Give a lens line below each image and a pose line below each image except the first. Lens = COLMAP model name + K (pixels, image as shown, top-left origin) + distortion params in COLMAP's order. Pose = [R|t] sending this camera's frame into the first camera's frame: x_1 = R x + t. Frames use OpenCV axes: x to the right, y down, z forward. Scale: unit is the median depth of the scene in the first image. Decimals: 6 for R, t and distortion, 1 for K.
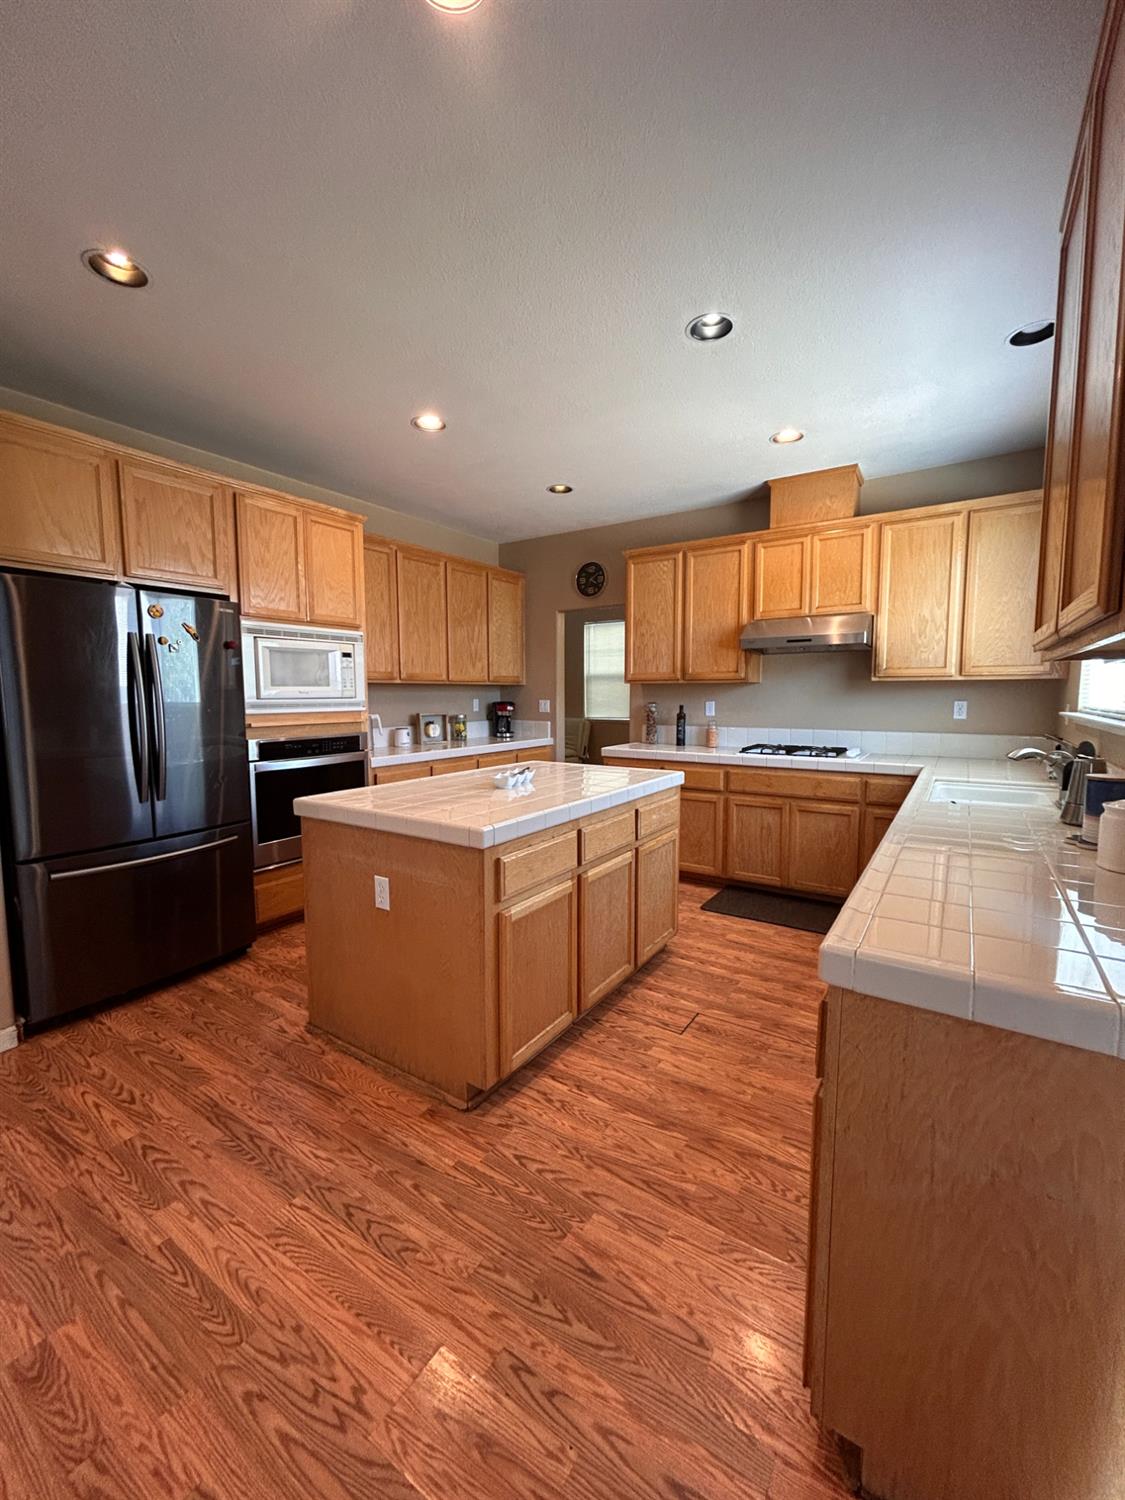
lens RADIAL K [[604.7, 0, 562.5], [0, 604.7, 750.0], [0, 0, 1]] dist [0.002070, 0.000317]
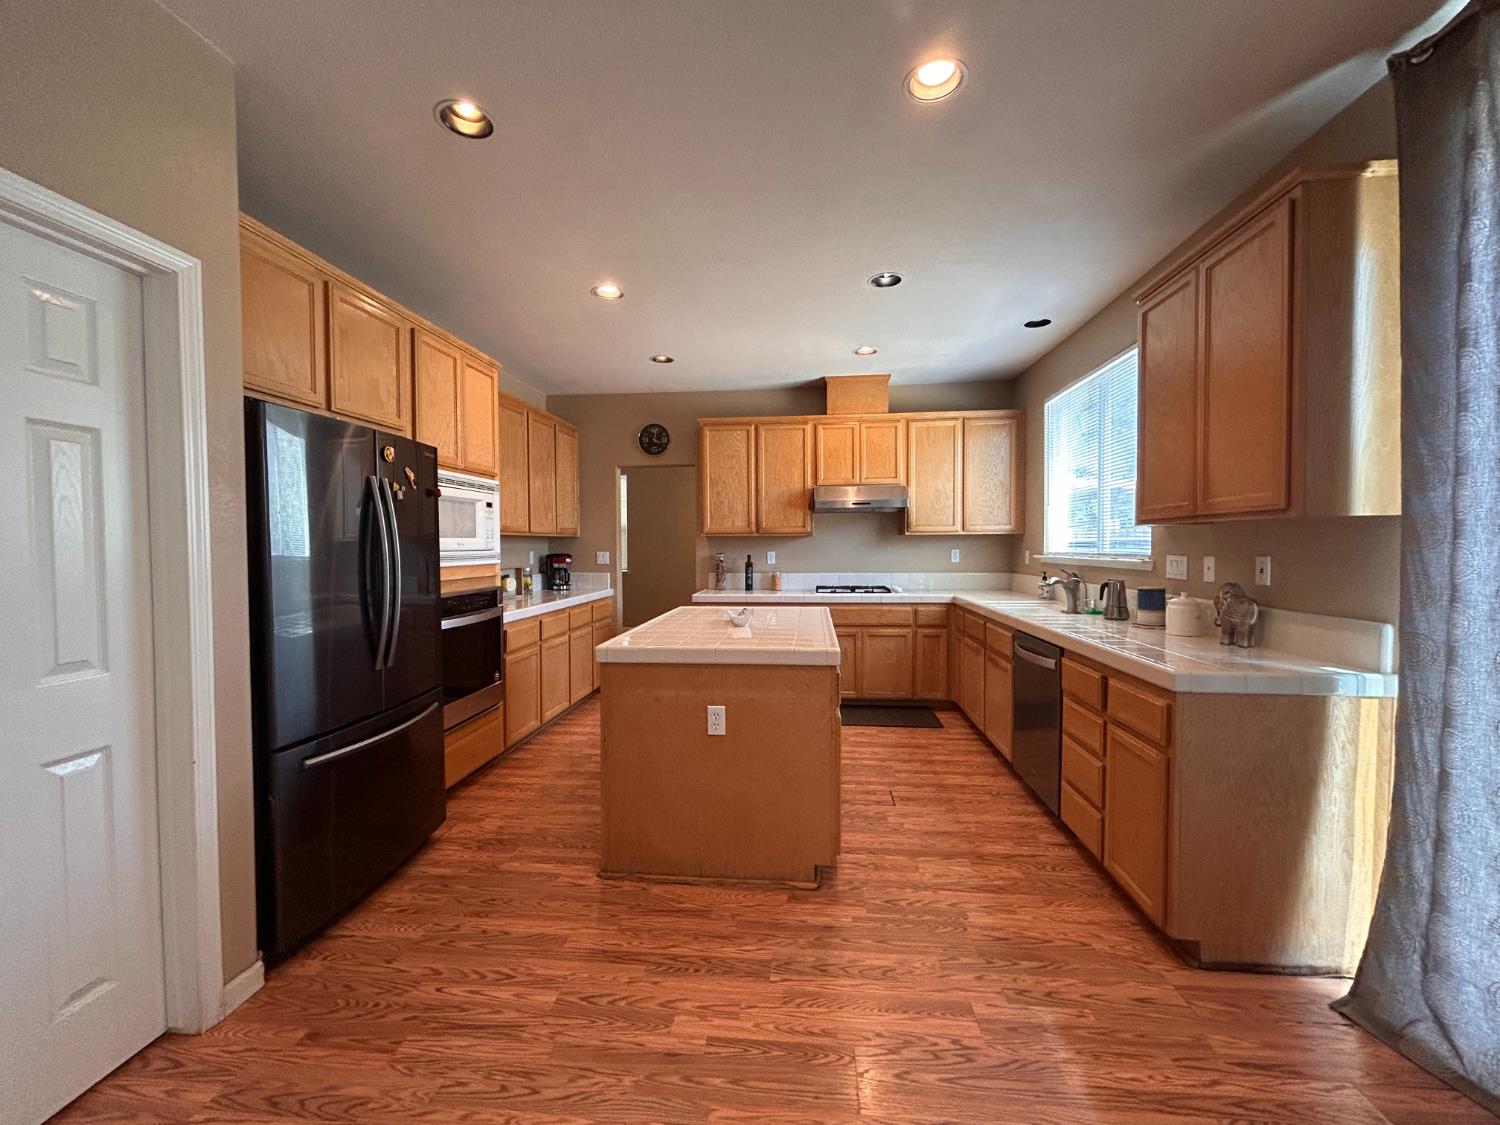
lens RADIAL K [[606.7, 0, 756.0], [0, 606.7, 564.0], [0, 0, 1]] dist [-0.000787, 0.000371]
pose [[0.883664, -0.017673, 0.467788, -0.441956], [0.047479, 0.997518, -0.052003, 0.004826], [-0.465708, 0.068163, 0.882309, -0.028303]]
